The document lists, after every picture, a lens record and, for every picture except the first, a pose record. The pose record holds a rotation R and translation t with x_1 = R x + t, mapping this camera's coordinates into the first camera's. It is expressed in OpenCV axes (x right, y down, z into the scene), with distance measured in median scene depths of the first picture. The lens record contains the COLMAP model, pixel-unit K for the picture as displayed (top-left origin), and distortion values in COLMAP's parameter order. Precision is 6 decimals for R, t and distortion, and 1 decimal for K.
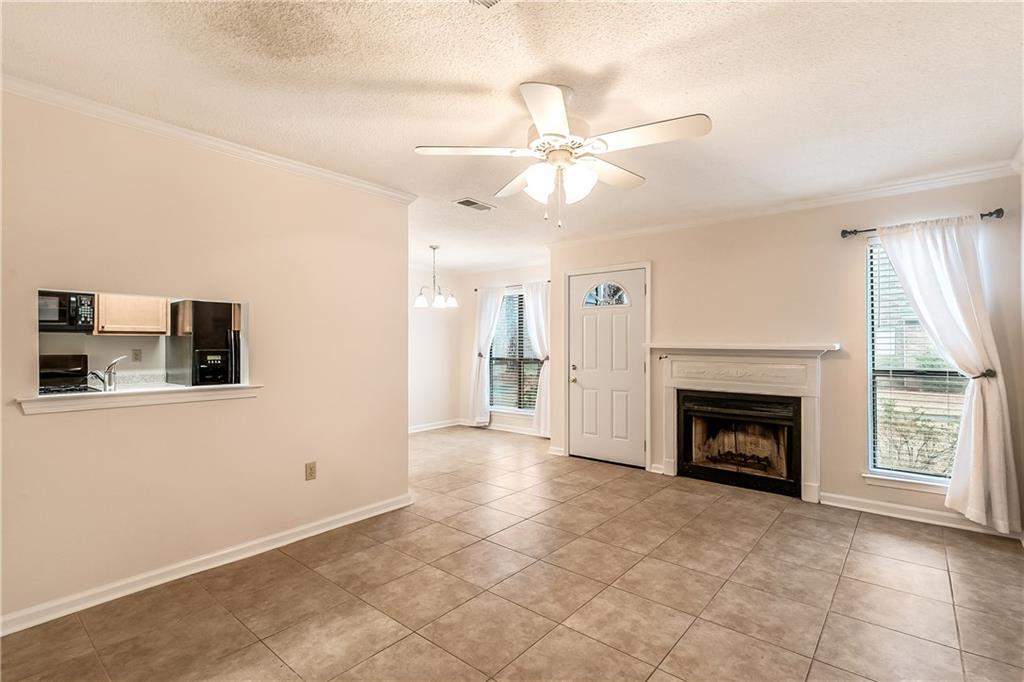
lens RADIAL K [[472.3, 0, 512.8], [0, 472.3, 342.6], [0, 0, 1]] dist [0.004717, 0.000005]
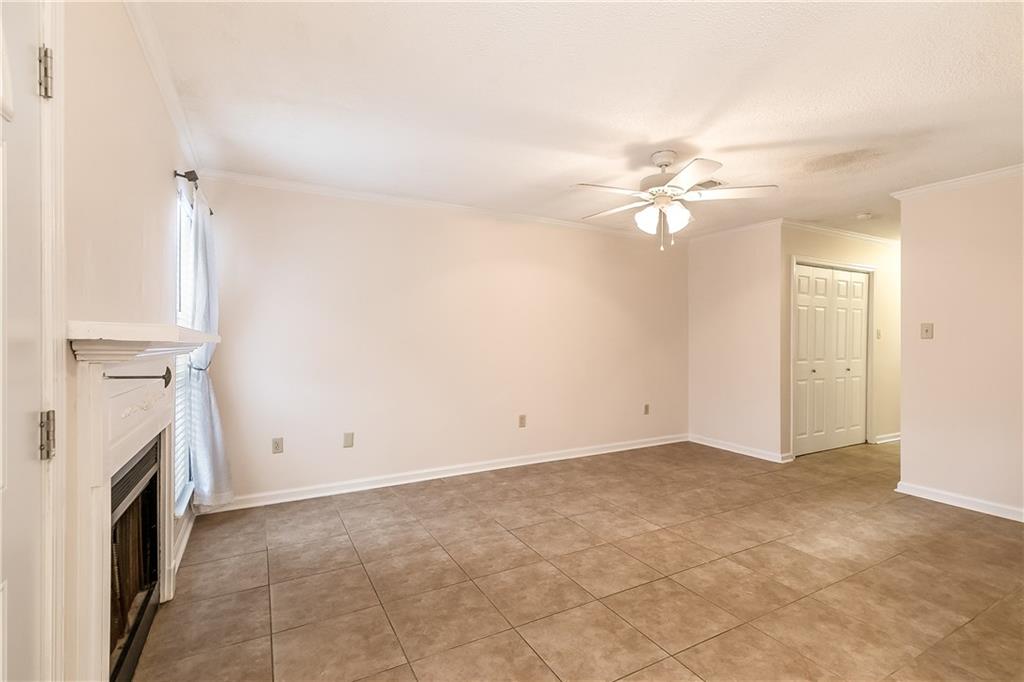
lens RADIAL K [[472.3, 0, 508.2], [0, 472.3, 340.1], [0, 0, 1]] dist [0.004717, 0.000005]
pose [[-0.928985, -0.002034, 0.370111, 0.004500], [-0.002388, 0.999997, -0.000499, 0.012831], [-0.370109, -0.001347, -0.928987, 2.012526]]
